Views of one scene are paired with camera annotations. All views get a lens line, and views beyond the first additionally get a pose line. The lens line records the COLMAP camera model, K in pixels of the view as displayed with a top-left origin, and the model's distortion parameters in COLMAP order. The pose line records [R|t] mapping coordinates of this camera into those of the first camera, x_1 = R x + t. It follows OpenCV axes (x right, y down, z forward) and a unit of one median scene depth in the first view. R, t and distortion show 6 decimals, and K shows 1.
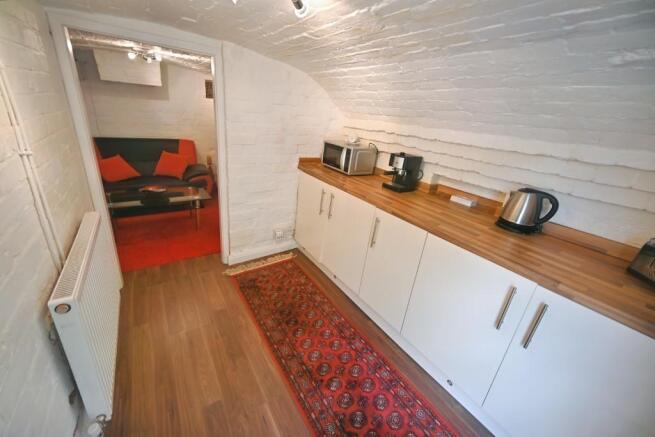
lens RADIAL K [[254.0, 0, 332.2], [0, 254.0, 209.0], [0, 0, 1]] dist [0.014858, -0.000068]
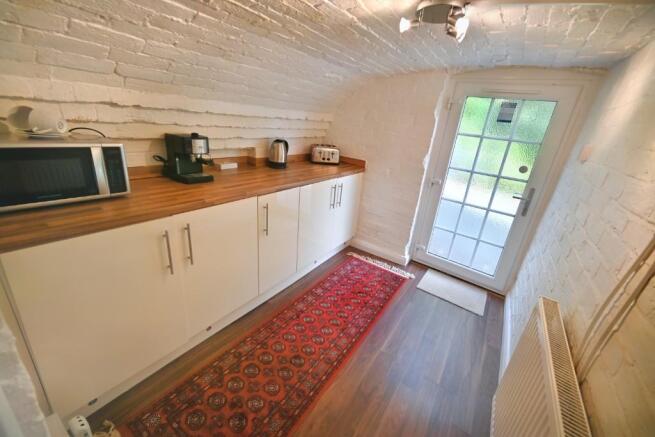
lens RADIAL K [[254.0, 0, 332.2], [0, 254.0, 209.0], [0, 0, 1]] dist [0.014858, -0.000068]
pose [[-0.319110, -0.451175, 0.833432, -0.664938], [0.192504, 0.830219, 0.523143, -0.384054], [-0.927961, 0.327379, -0.178078, 0.880331]]
